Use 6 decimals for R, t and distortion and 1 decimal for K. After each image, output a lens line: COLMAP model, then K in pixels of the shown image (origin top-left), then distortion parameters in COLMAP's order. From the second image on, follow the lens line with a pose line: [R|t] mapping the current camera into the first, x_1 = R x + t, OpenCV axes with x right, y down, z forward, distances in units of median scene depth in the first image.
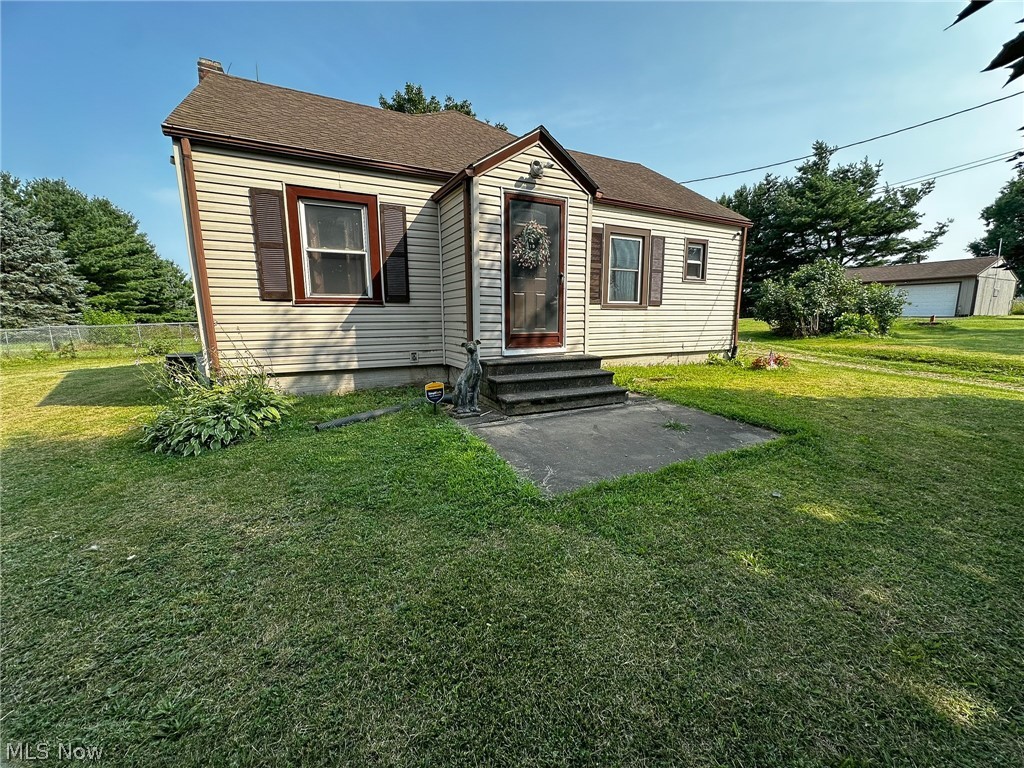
lens RADIAL K [[405.5, 0, 512.2], [0, 405.5, 390.8], [0, 0, 1]] dist [0.000225, -0.000239]
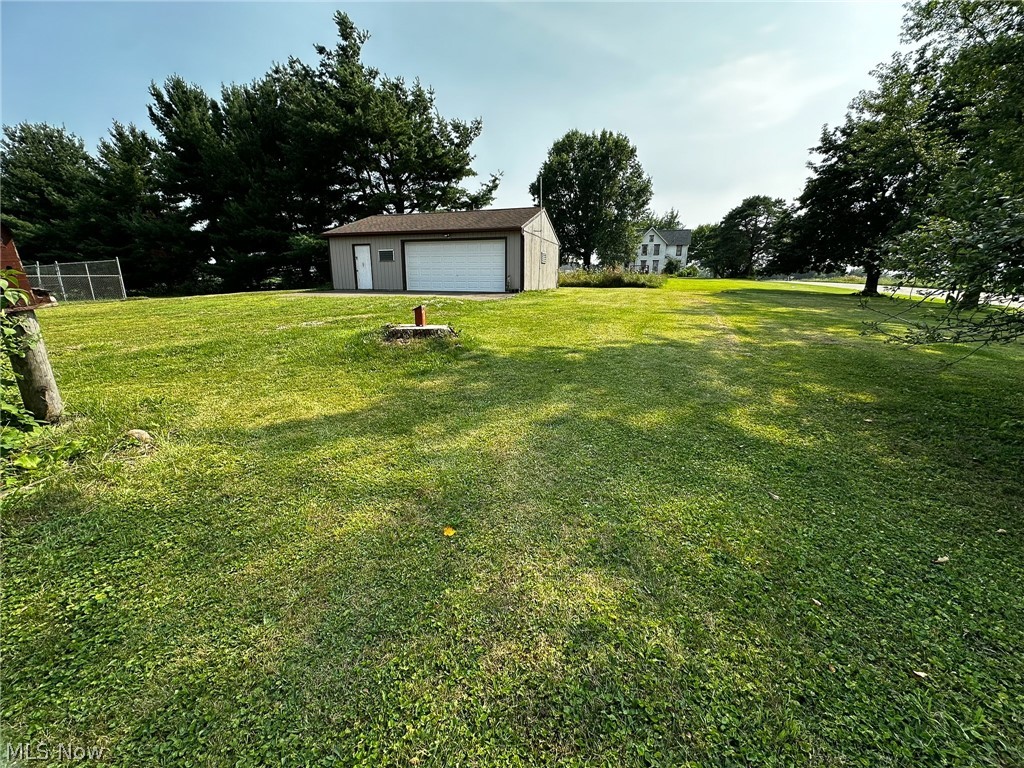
lens RADIAL K [[411.2, 0, 512.7], [0, 411.2, 381.2], [0, 0, 1]] dist [-0.000368, -0.000368]
pose [[0.709372, -0.157530, 0.687005, 0.424994], [0.113543, 0.987514, 0.109198, -0.076484], [-0.695629, 0.000542, 0.718401, 0.352046]]
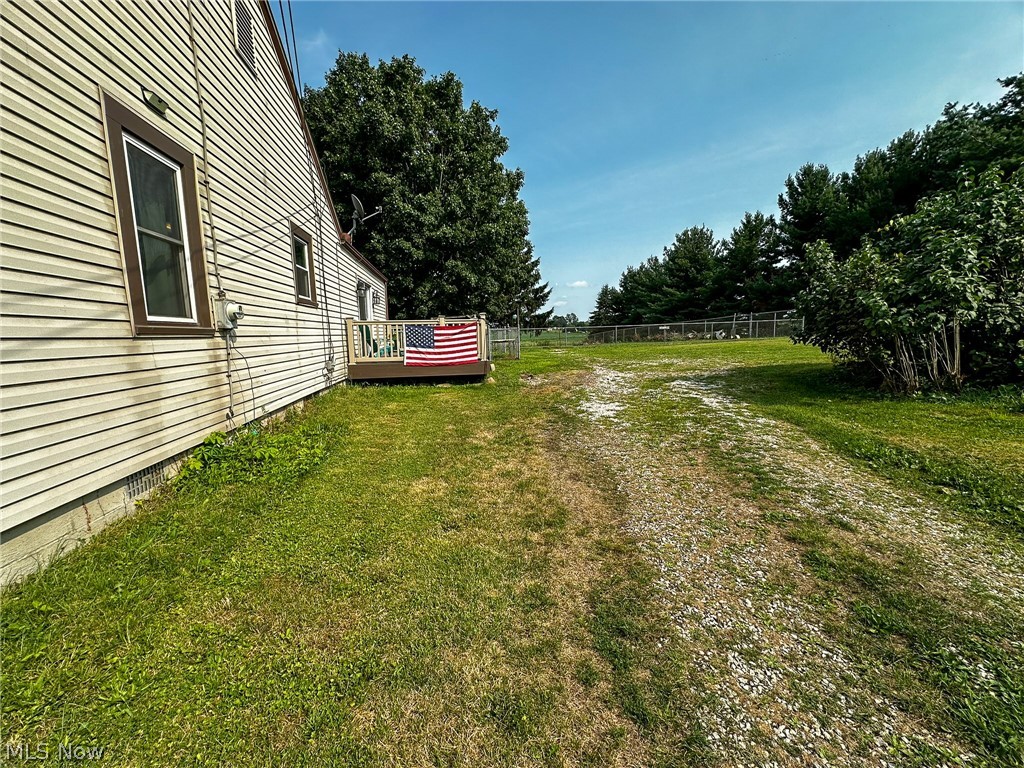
lens RADIAL K [[411.2, 0, 512.7], [0, 411.2, 381.2], [0, 0, 1]] dist [-0.000368, -0.000368]
pose [[0.953825, 0.028473, -0.299010, 0.215299], [-0.043867, 0.998028, -0.044896, -0.048075], [0.297142, 0.055940, 0.953193, 0.242488]]
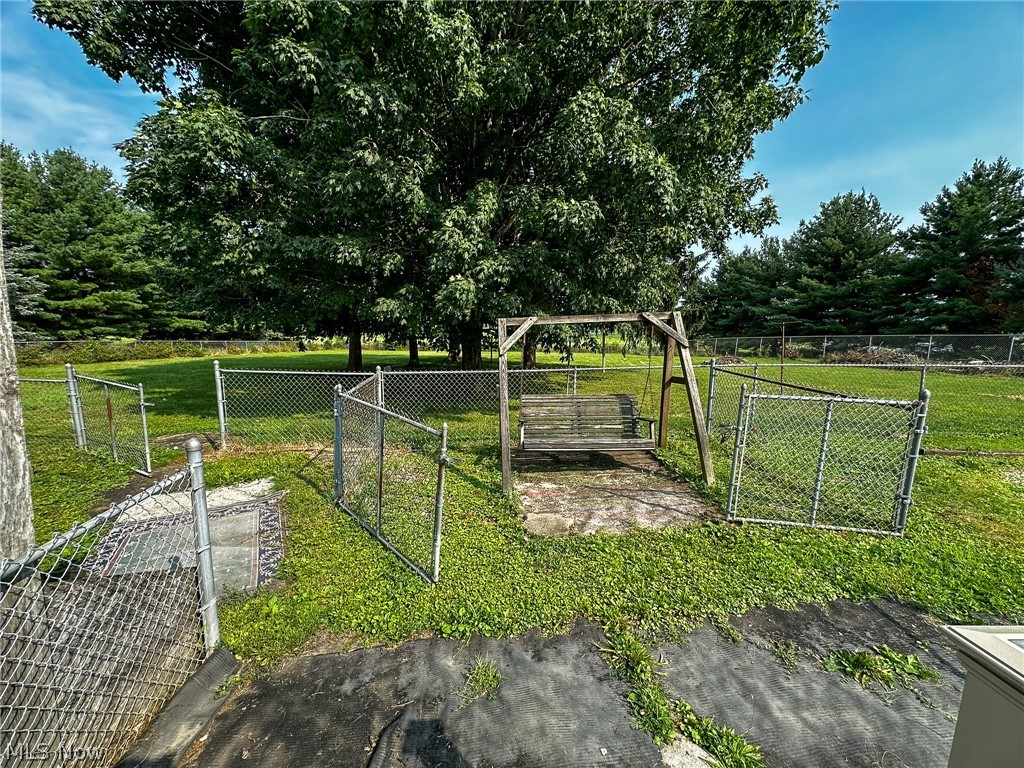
lens RADIAL K [[411.2, 0, 512.7], [0, 411.2, 381.2], [0, 0, 1]] dist [-0.000368, -0.000368]
pose [[0.923001, 0.084927, -0.375309, 0.008257], [-0.099323, 0.994871, -0.019139, -0.128275], [0.371759, 0.054942, 0.926702, 0.600101]]
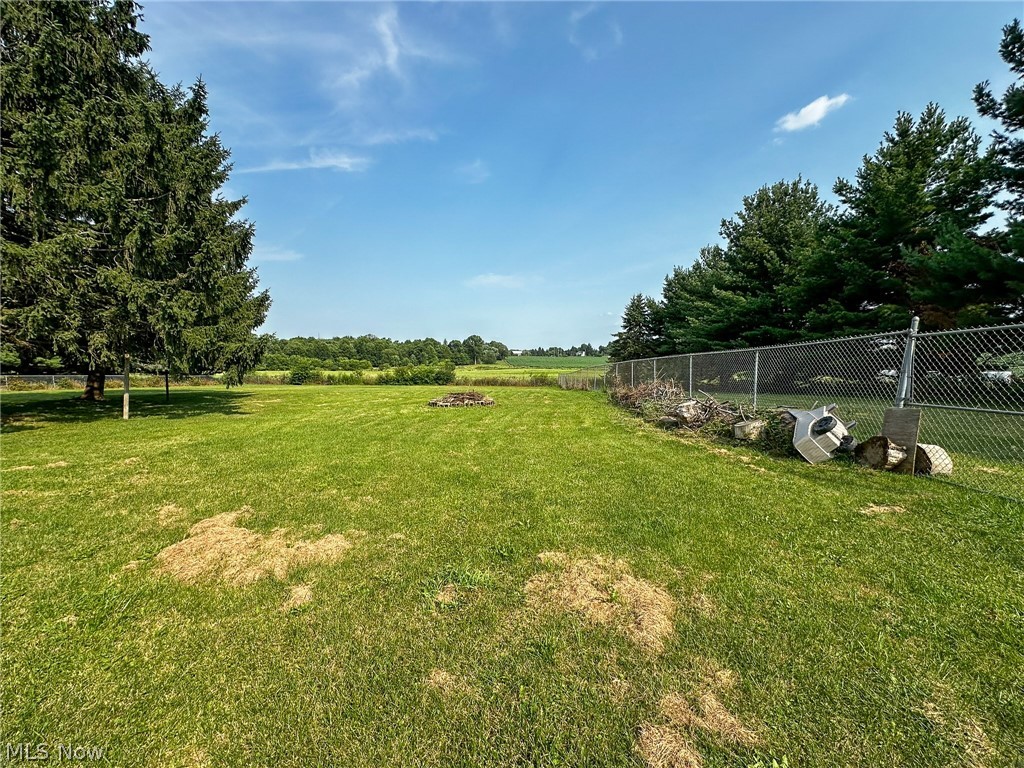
lens RADIAL K [[417.8, 0, 512.0], [0, 417.8, 384.0], [0, 0, 1]] dist [-0.002850, 0.000117]
pose [[0.879331, 0.050550, -0.473521, 0.335731], [-0.102216, 0.991209, -0.084001, -0.189804], [0.465112, 0.122266, 0.876768, 0.957289]]
